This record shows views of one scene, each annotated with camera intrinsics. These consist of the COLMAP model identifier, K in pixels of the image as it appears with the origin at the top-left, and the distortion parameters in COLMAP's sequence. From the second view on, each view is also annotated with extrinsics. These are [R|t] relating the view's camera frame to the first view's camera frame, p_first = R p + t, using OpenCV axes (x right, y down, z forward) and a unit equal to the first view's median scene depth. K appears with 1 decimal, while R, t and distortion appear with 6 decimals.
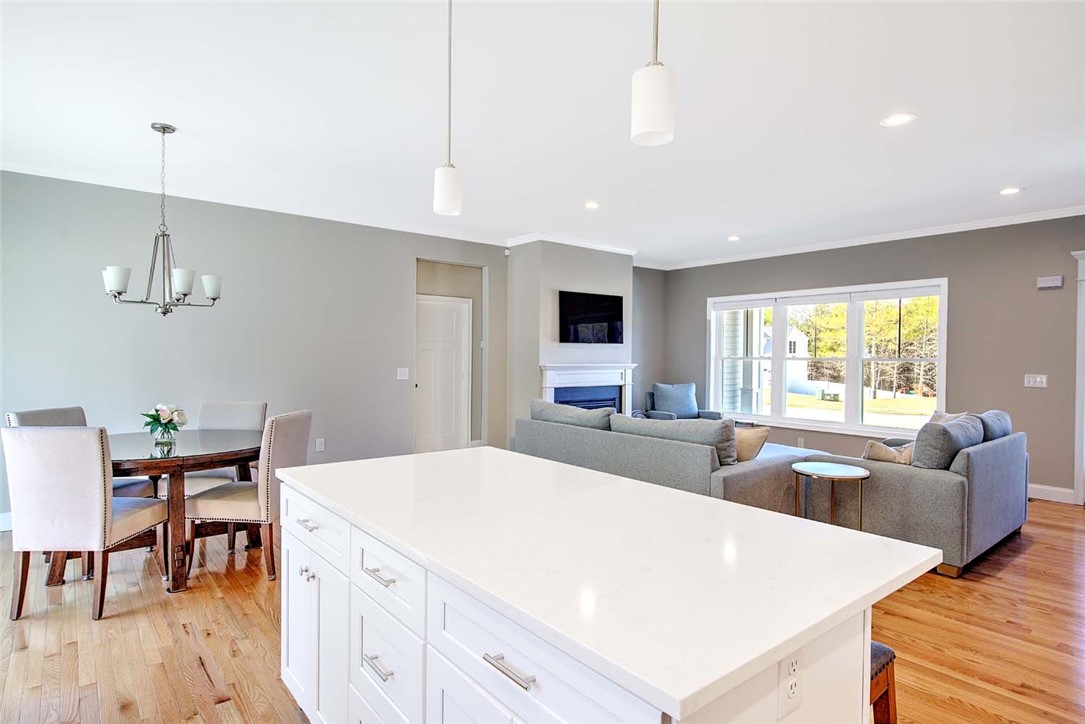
lens RADIAL K [[576.2, 0, 543.1], [0, 576.2, 366.8], [0, 0, 1]] dist [-0.006935, -0.003552]
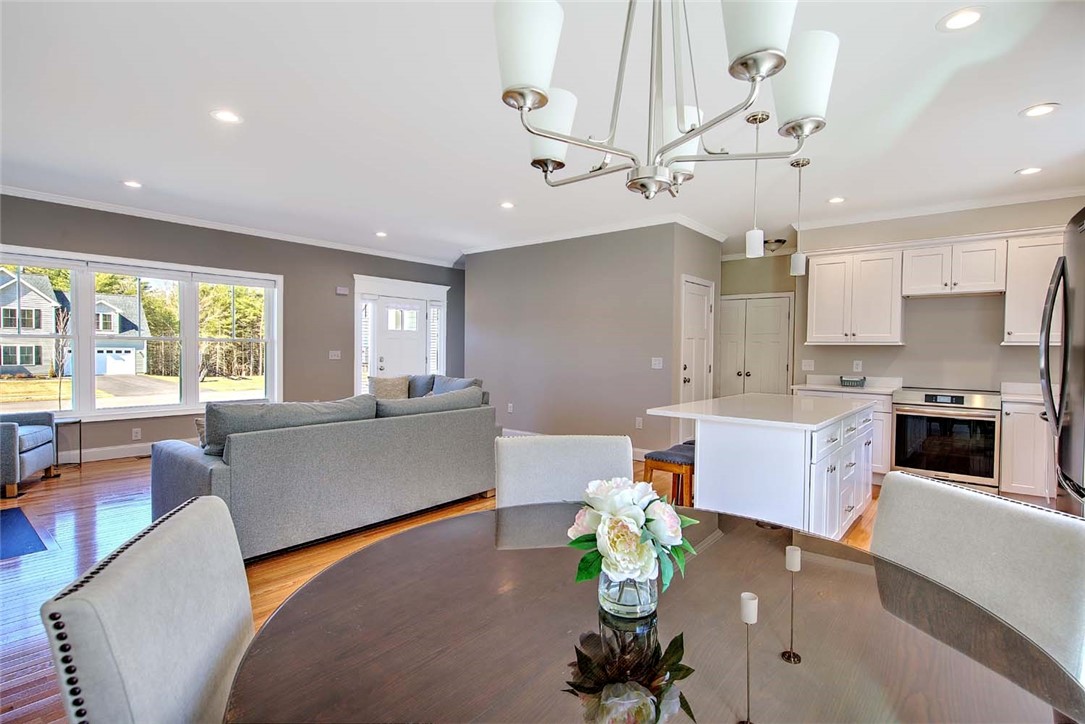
lens RADIAL K [[538.2, 0, 542.0], [0, 538.2, 359.1], [0, 0, 1]] dist [0.001244, -0.001333]
pose [[-0.196078, -0.029307, 0.980150, -0.506671], [0.007247, 0.999483, 0.031335, -0.004555], [-0.980562, 0.013248, -0.195764, 0.601222]]
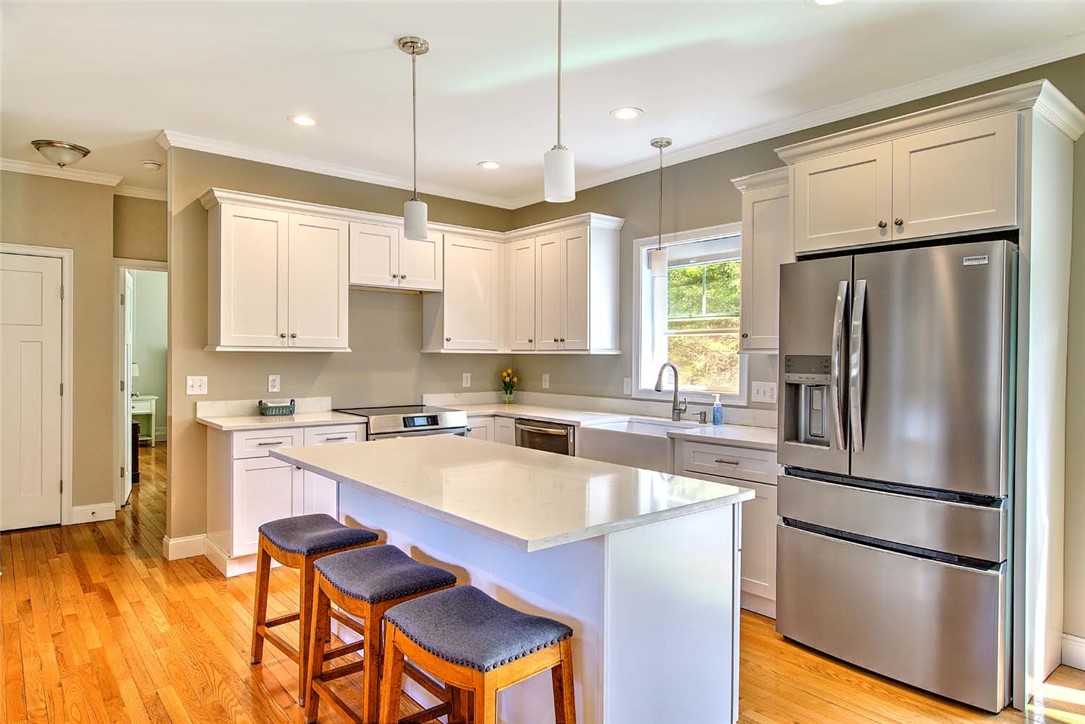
lens RADIAL K [[661.9, 0, 546.7], [0, 661.9, 363.1], [0, 0, 1]] dist [0.022497, -0.006289]
pose [[-0.999584, -0.019217, -0.021497, -0.038882], [-0.019919, 0.999258, 0.032953, -0.012397], [0.020847, 0.033367, -0.999226, 0.640889]]
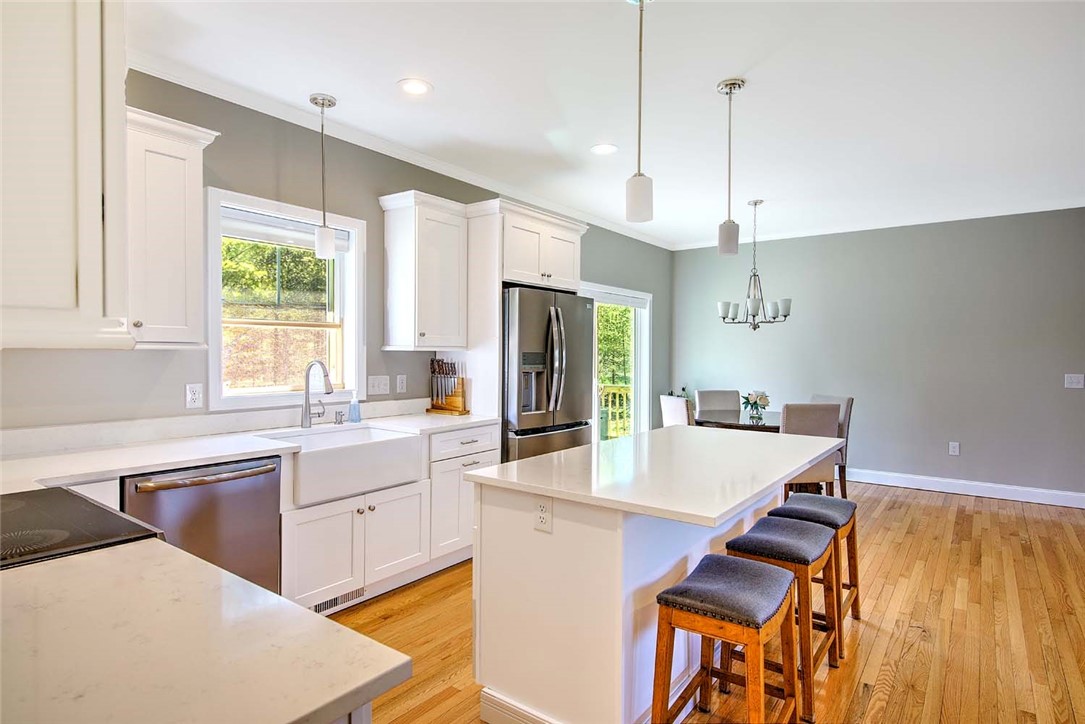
lens RADIAL K [[576.2, 0, 546.6], [0, 576.2, 363.9], [0, 0, 1]] dist [-0.006935, -0.003552]
pose [[0.242829, 0.005048, -0.970056, 0.343487], [-0.022391, 0.999749, -0.000402, 0.005061], [0.969811, 0.021818, 0.242881, 0.068699]]
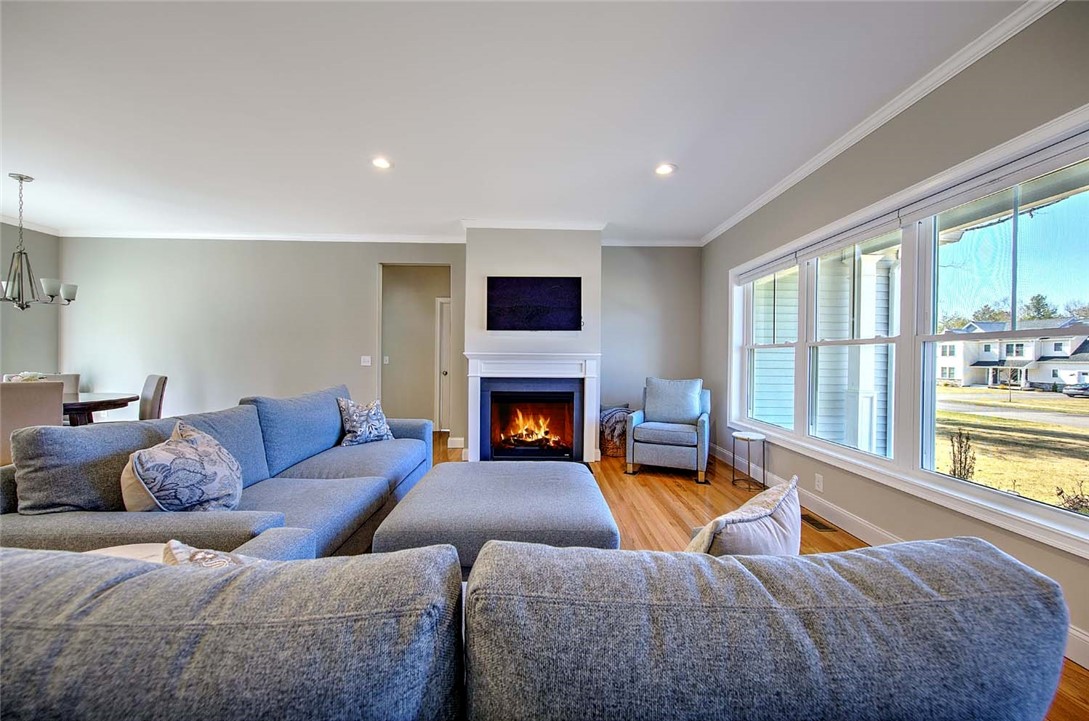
lens RADIAL K [[388.3, 0, 548.1], [0, 388.3, 360.5], [0, 0, 1]] dist [-0.001744, 0.000044]
pose [[0.792786, 0.001317, -0.609499, 0.512934], [-0.014465, 0.999757, -0.016655, 0.017981], [0.609329, 0.022020, 0.792612, 0.556527]]
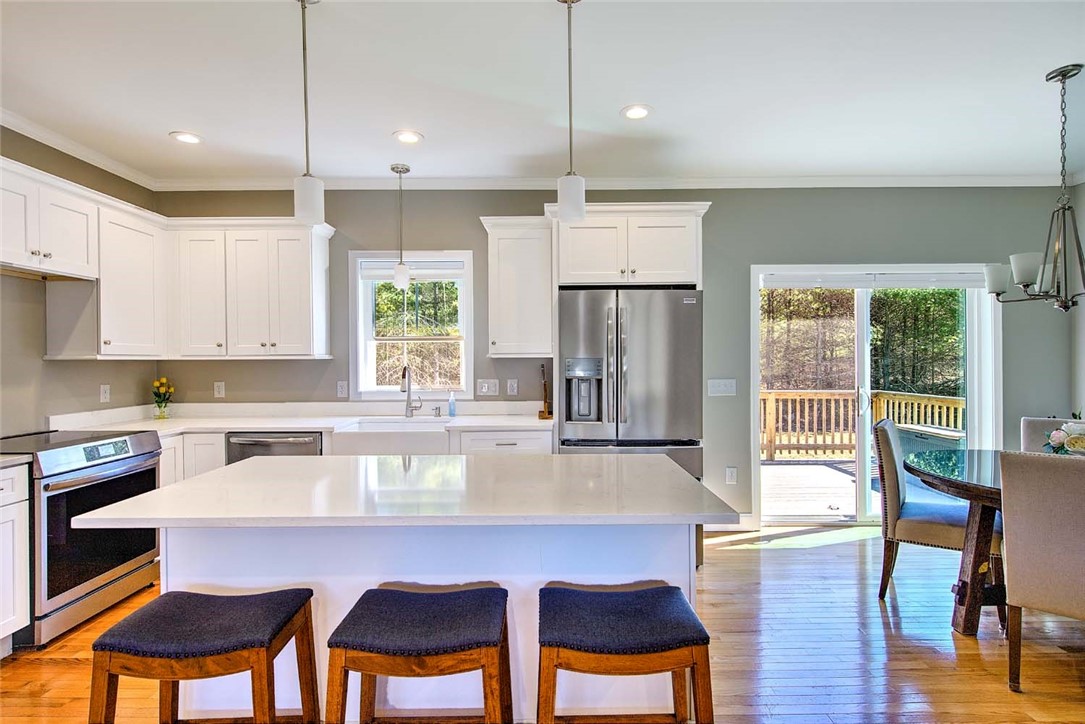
lens RADIAL K [[538.2, 0, 550.1], [0, 538.2, 360.9], [0, 0, 1]] dist [0.001244, -0.001333]
pose [[-0.621697, -0.006458, -0.783231, 0.191312], [-0.019349, 0.999787, 0.007115, -0.006565], [0.783019, 0.019578, -0.621690, 0.486146]]
